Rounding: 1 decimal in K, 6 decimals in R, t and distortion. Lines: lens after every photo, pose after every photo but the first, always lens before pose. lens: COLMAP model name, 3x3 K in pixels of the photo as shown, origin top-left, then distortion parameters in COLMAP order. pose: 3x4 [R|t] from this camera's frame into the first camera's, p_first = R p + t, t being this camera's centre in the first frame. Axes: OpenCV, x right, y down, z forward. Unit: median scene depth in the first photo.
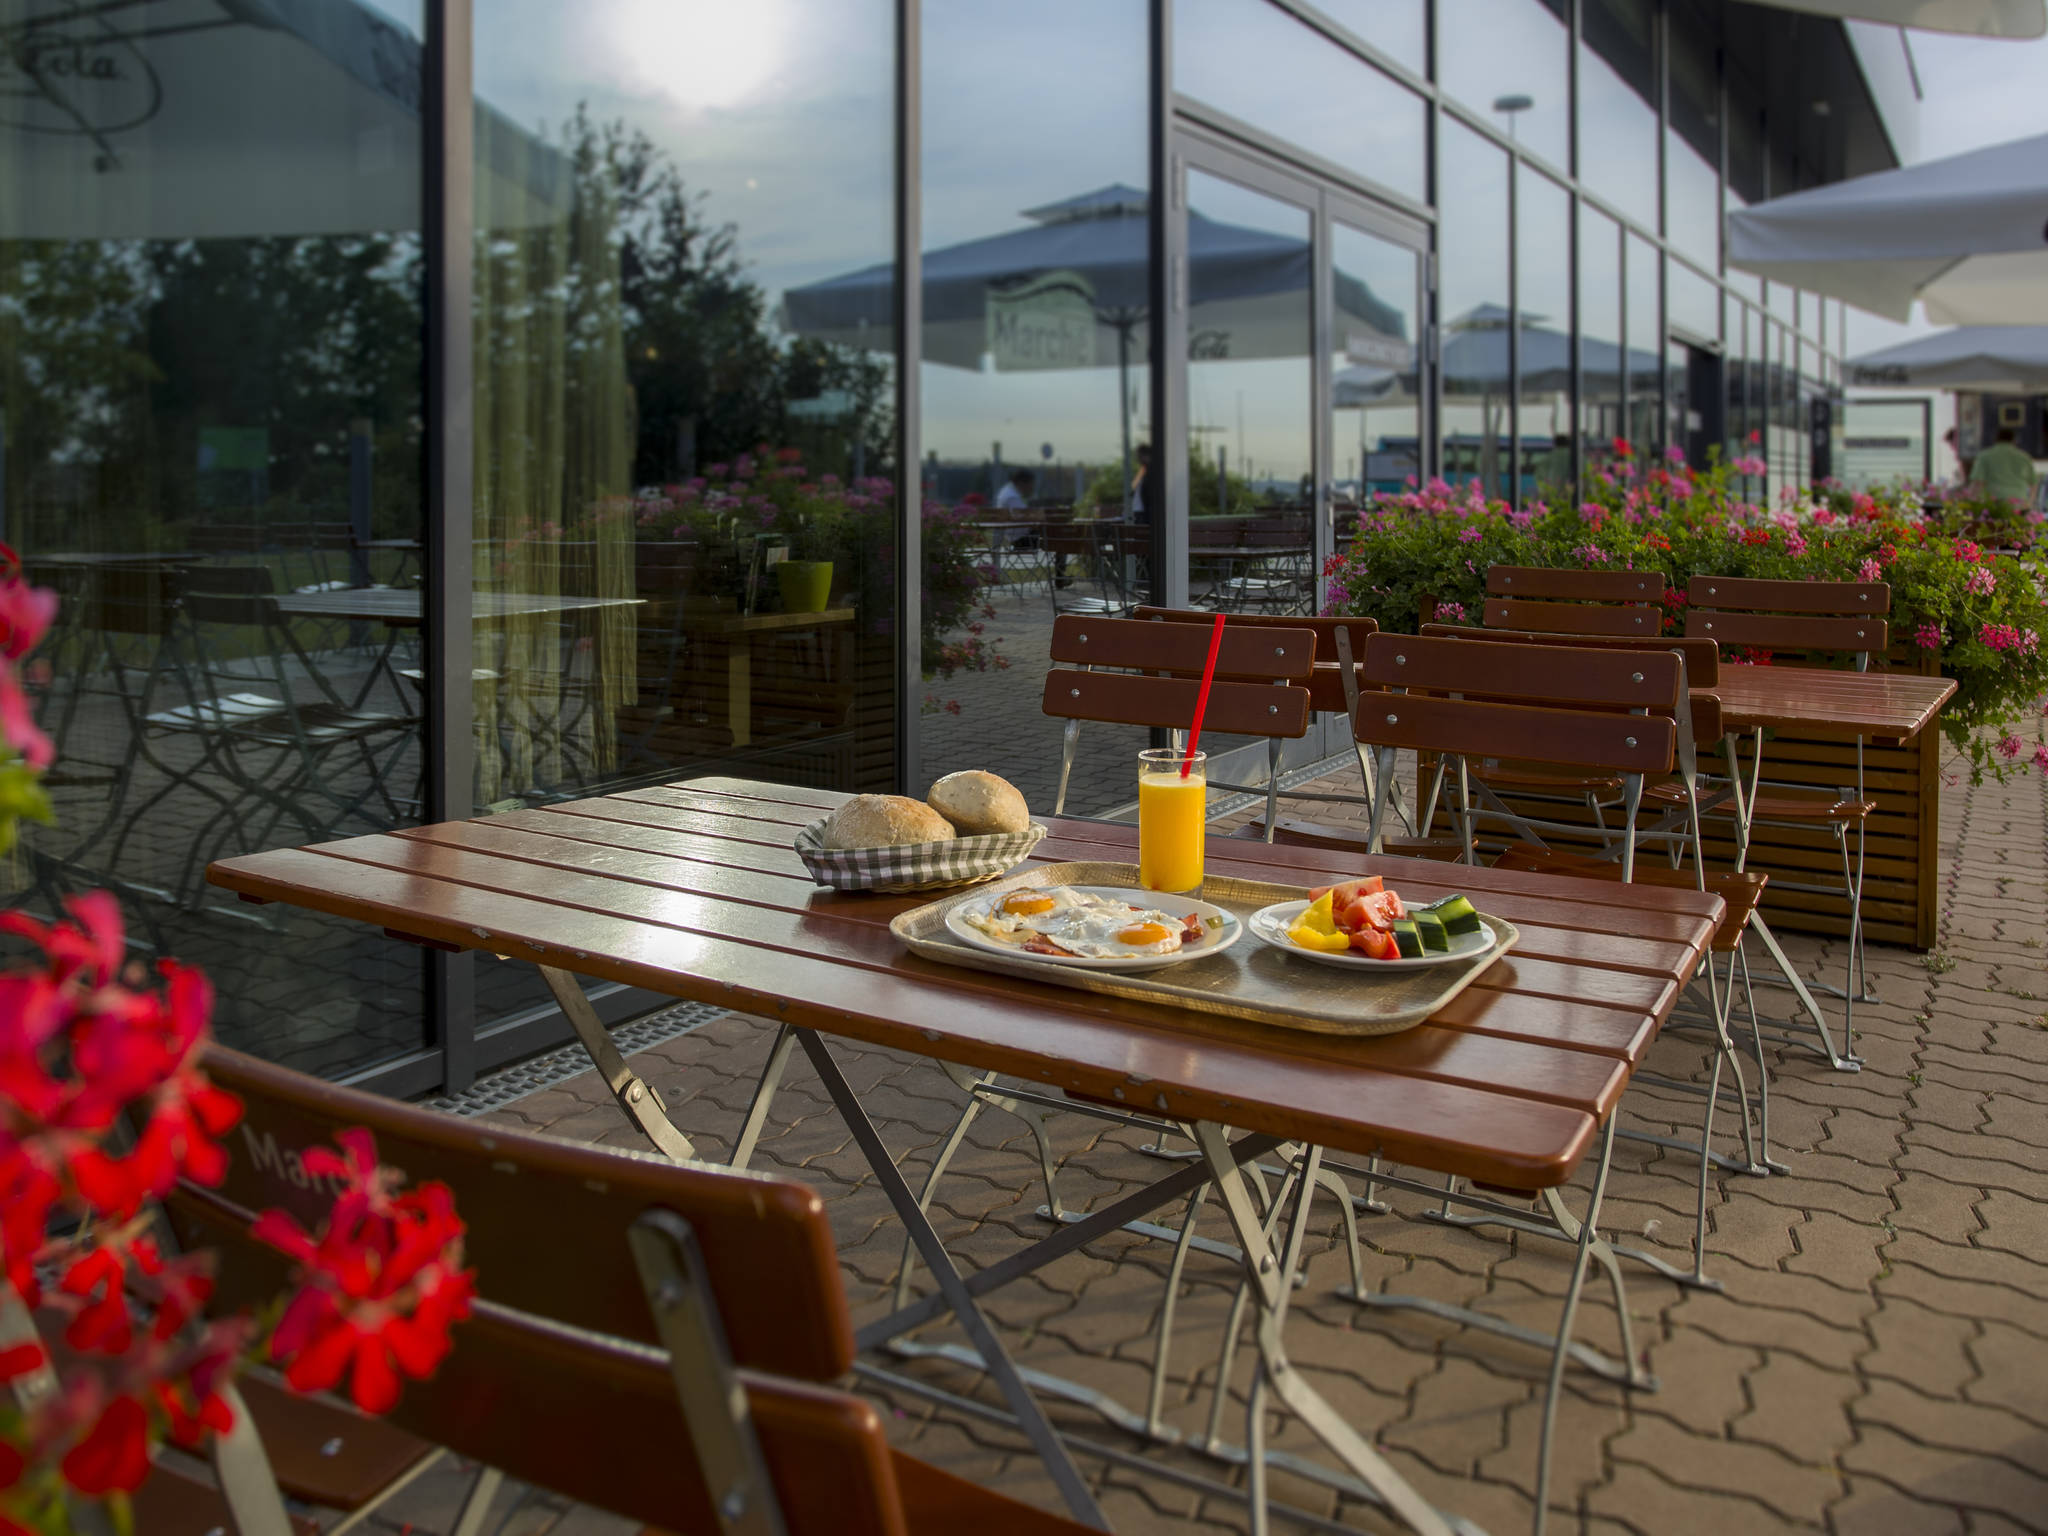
lens RADIAL K [[1014.6, 0, 1024.0], [0, 1014.6, 768.0], [0, 0, 1]] dist [-0.003889, 0.001245]
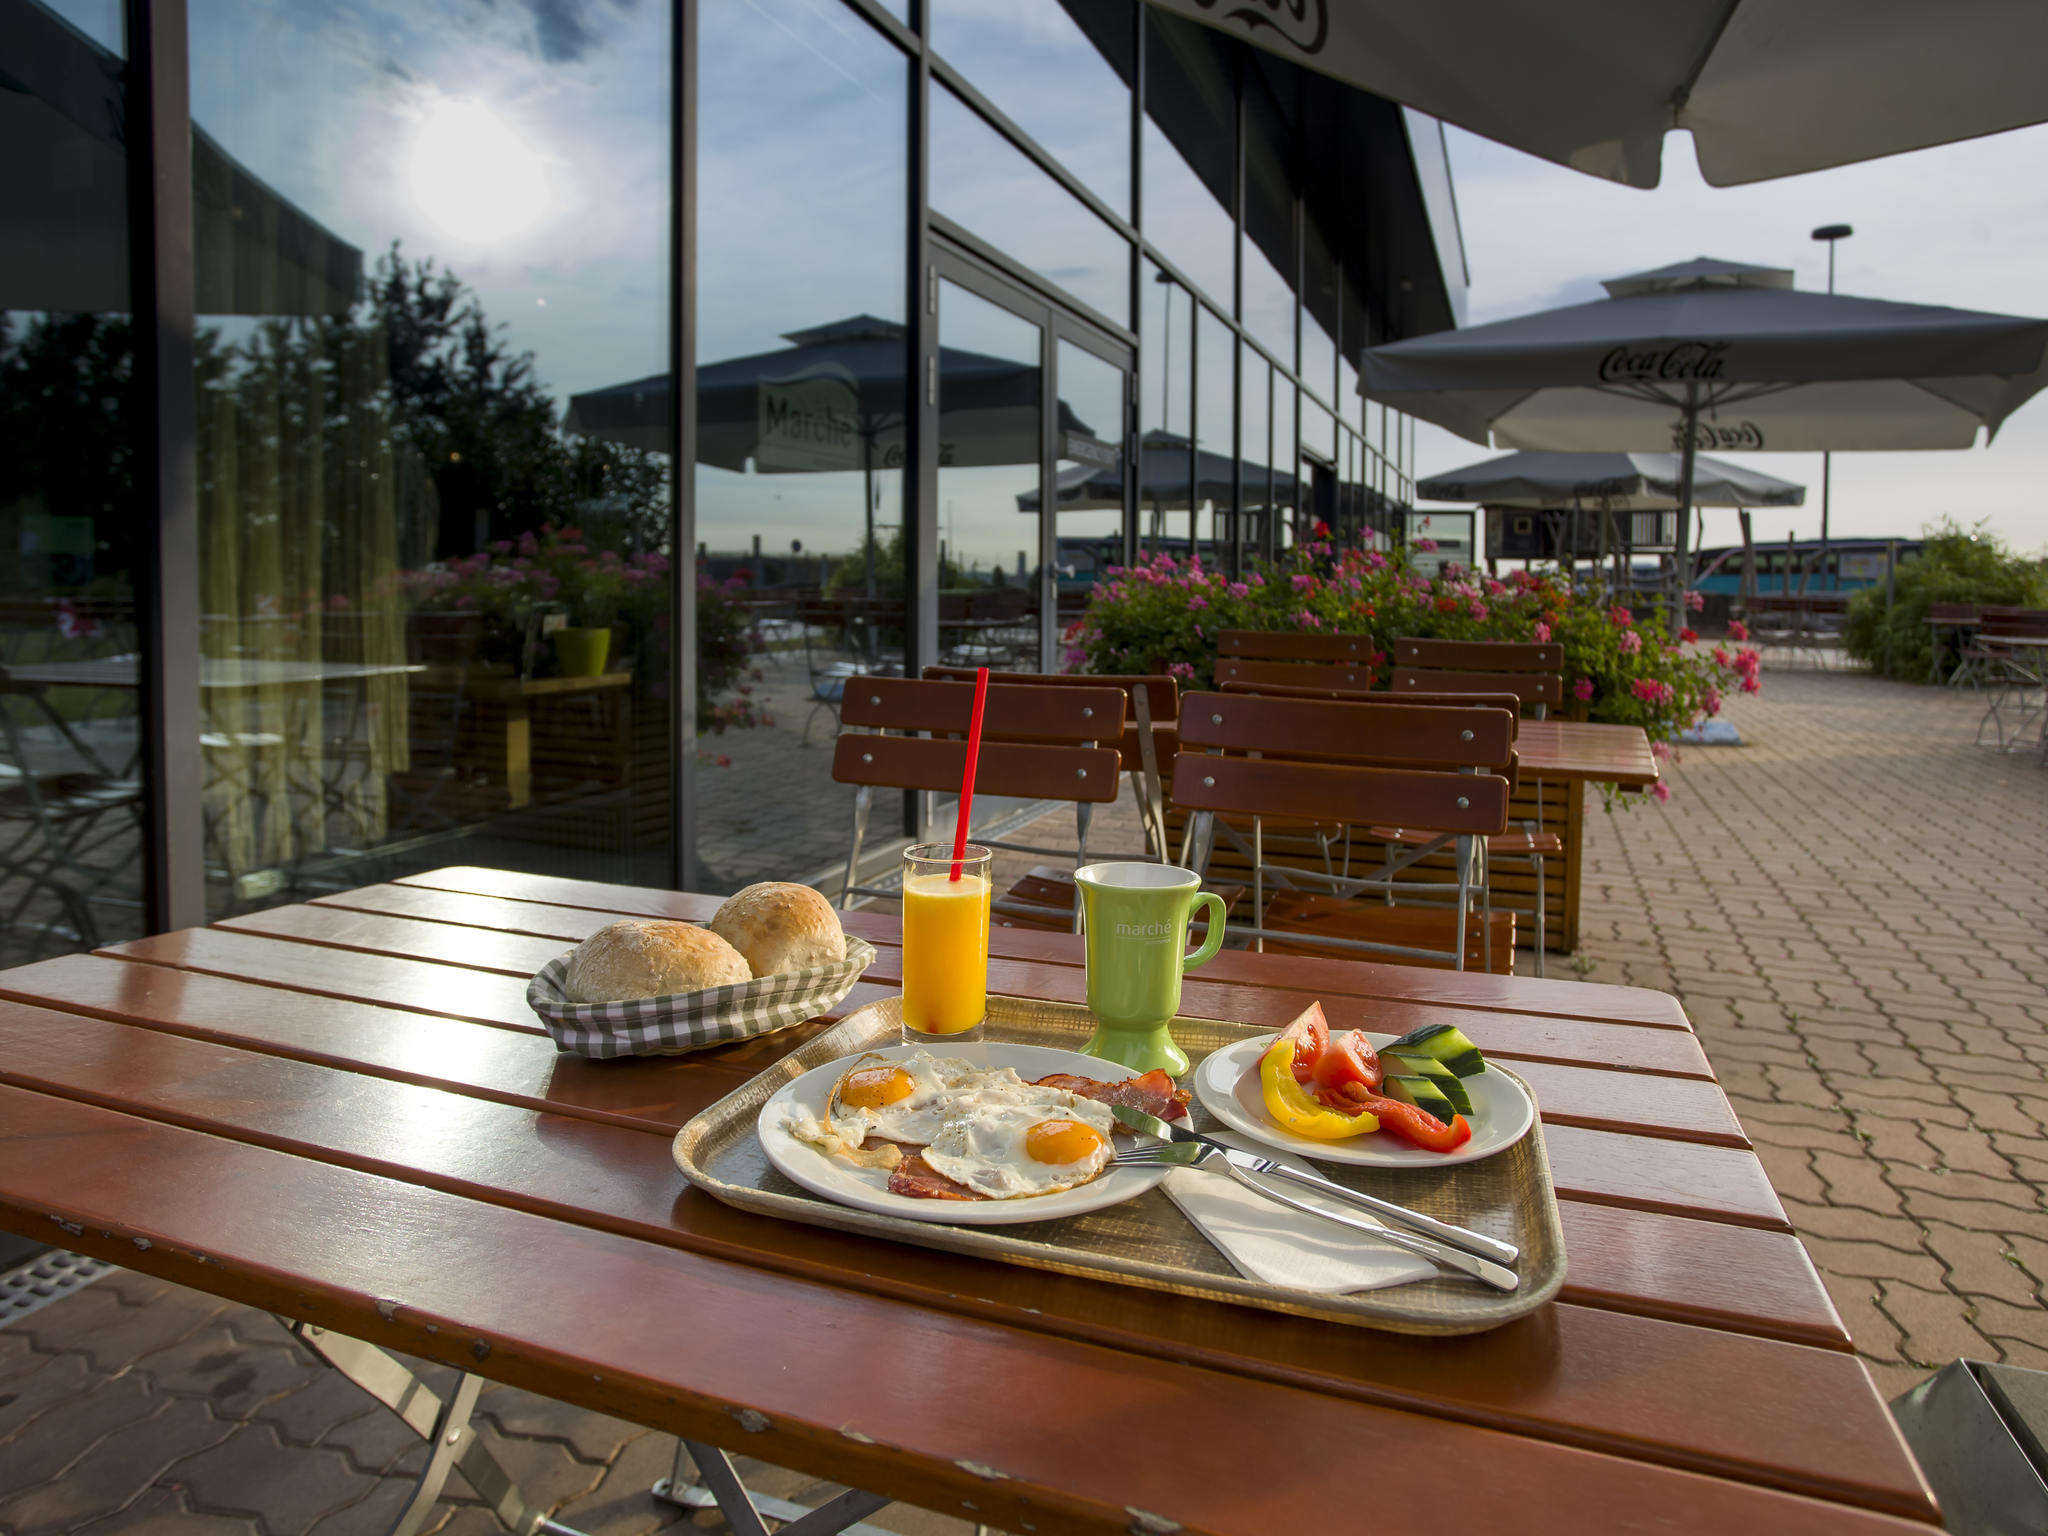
lens RADIAL K [[1308.0, 0, 1024.4], [0, 1308.0, 743.7], [0, 0, 1]] dist [-0.049552, 0.019509]
pose [[0.990311, -0.014928, 0.138061, 0.058916], [0.028038, 0.995224, -0.093502, 0.064035], [-0.136005, 0.096467, 0.986000, -0.452409]]
